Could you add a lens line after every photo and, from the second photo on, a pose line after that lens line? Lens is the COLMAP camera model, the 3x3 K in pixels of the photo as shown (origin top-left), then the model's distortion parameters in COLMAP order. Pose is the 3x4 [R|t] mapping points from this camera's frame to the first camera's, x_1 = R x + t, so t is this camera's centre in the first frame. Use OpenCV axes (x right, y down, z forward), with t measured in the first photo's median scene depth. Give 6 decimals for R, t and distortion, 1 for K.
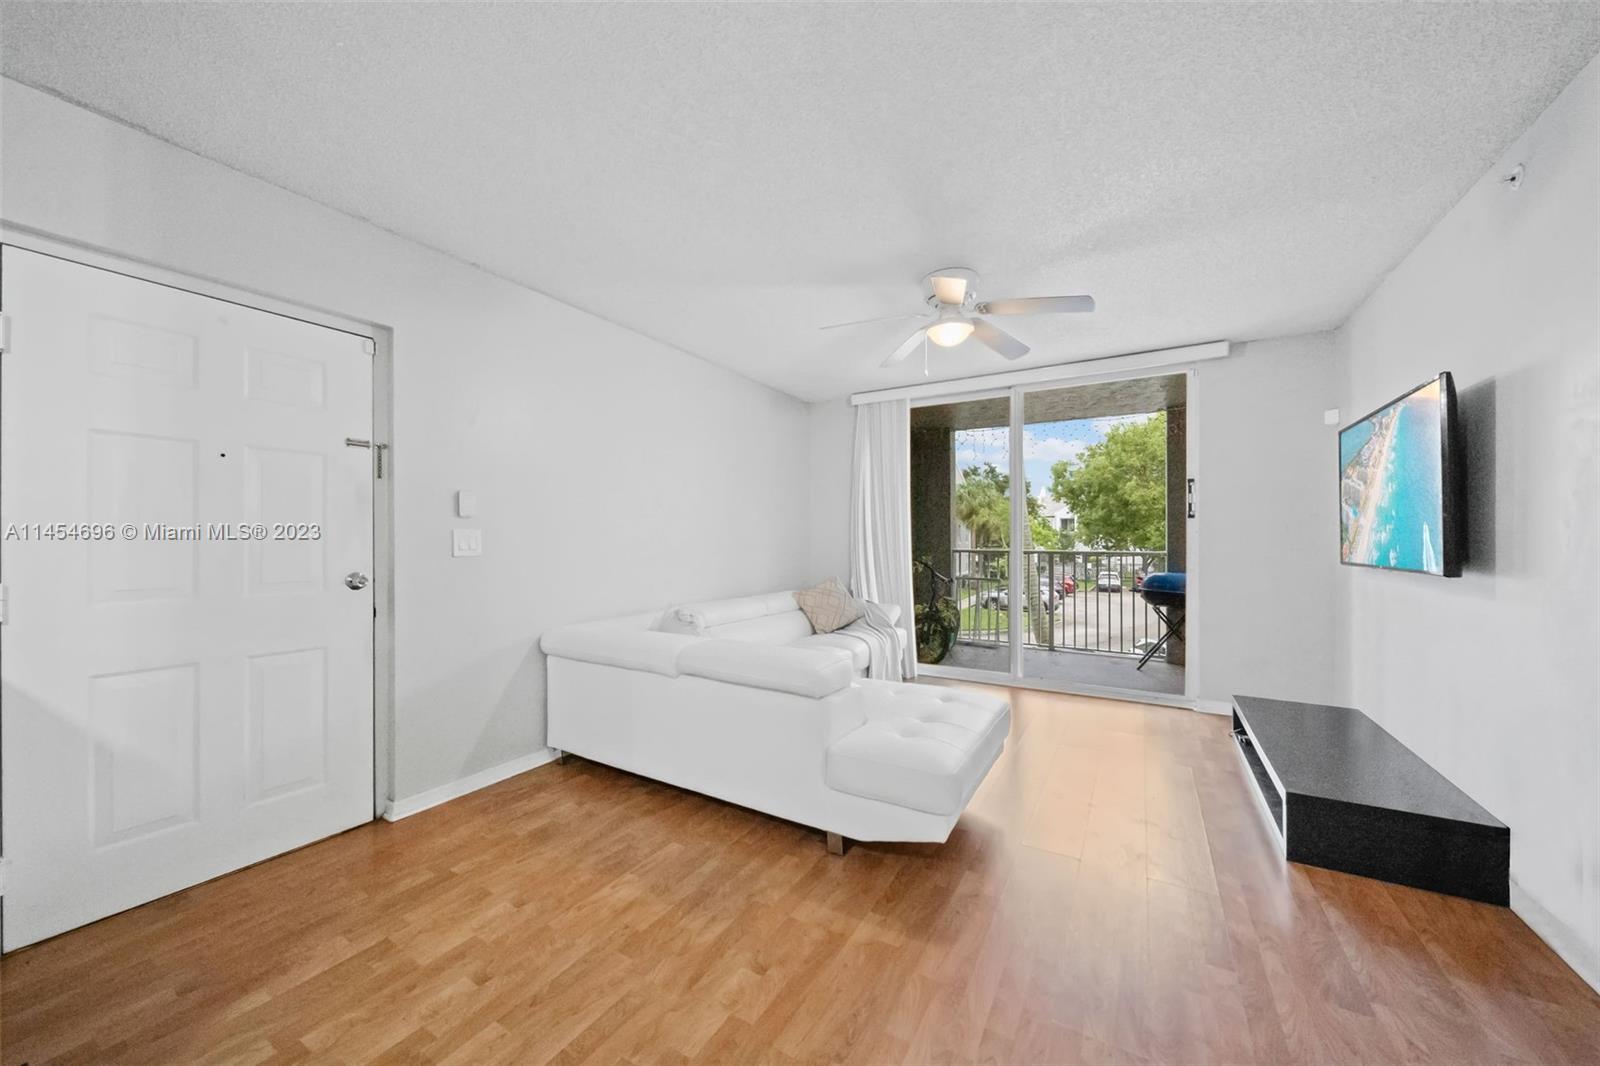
lens RADIAL K [[556.8, 0, 776.6], [0, 556.8, 539.8], [0, 0, 1]] dist [-0.001874, -0.000418]
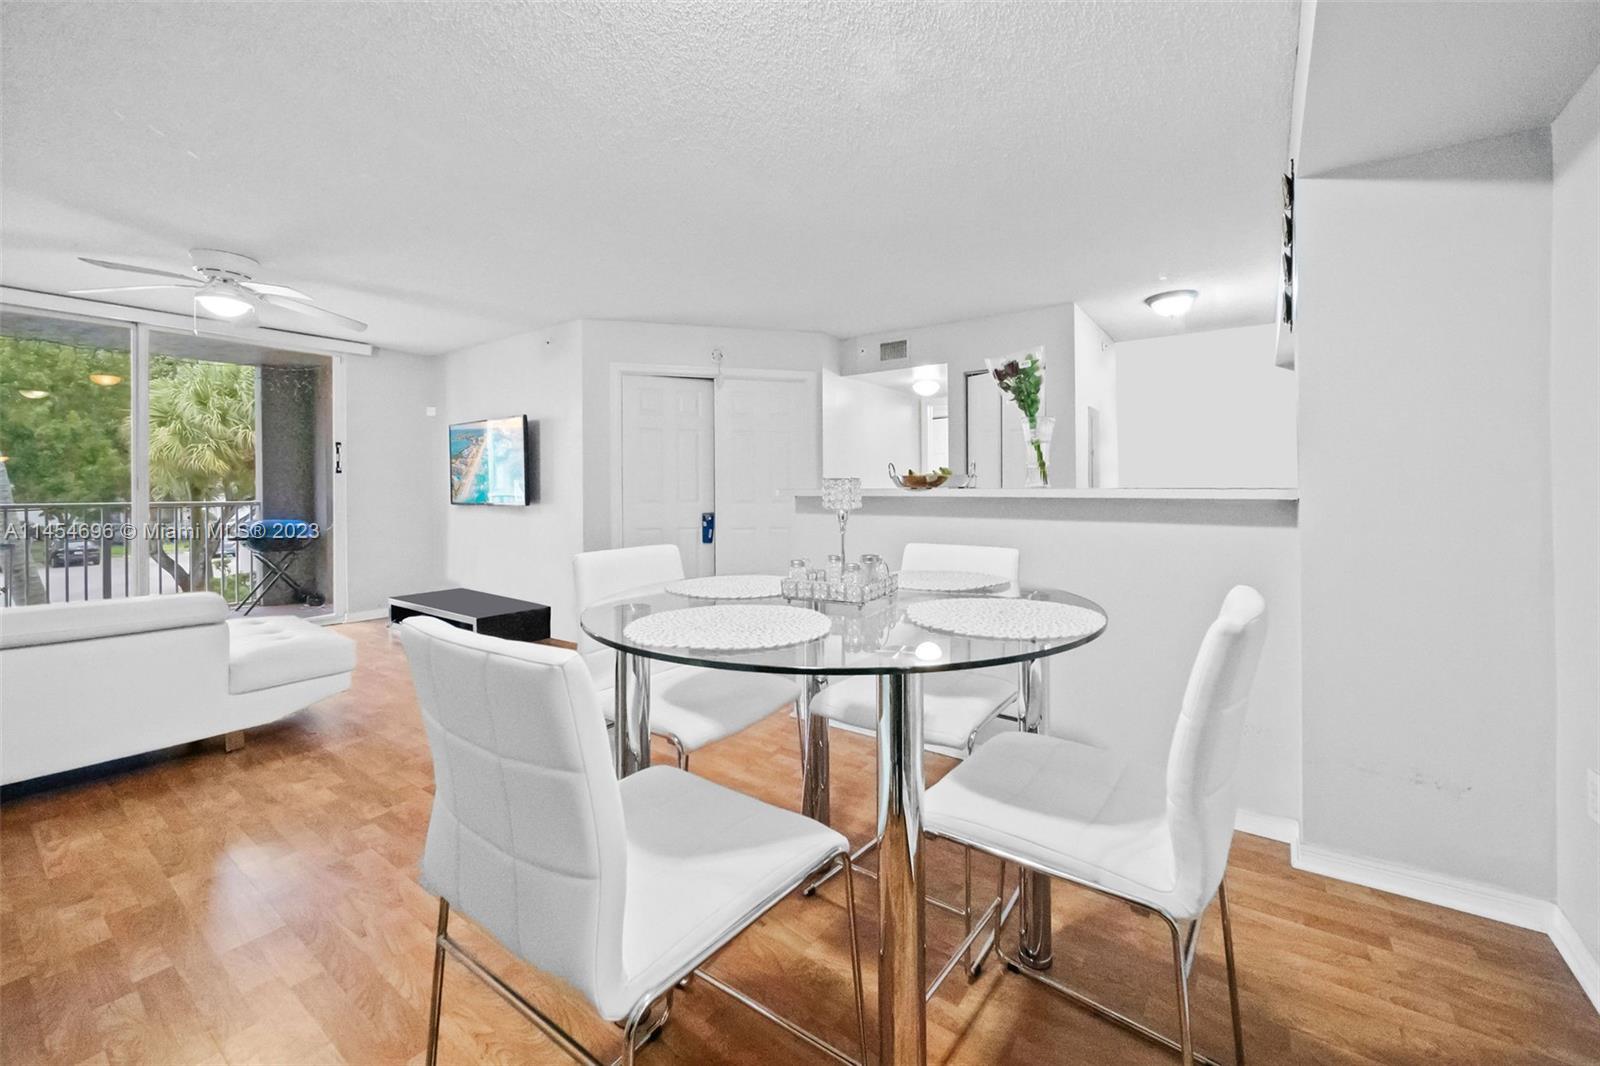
lens RADIAL K [[599.7, 0, 902.7], [0, 599.7, 491.7], [0, 0, 1]] dist [0.001447, -0.001301]
pose [[-0.059126, -0.006380, 0.998230, -0.647287], [0.003762, 0.999971, 0.006614, -0.000155], [-0.998243, 0.004147, -0.059100, -0.189041]]
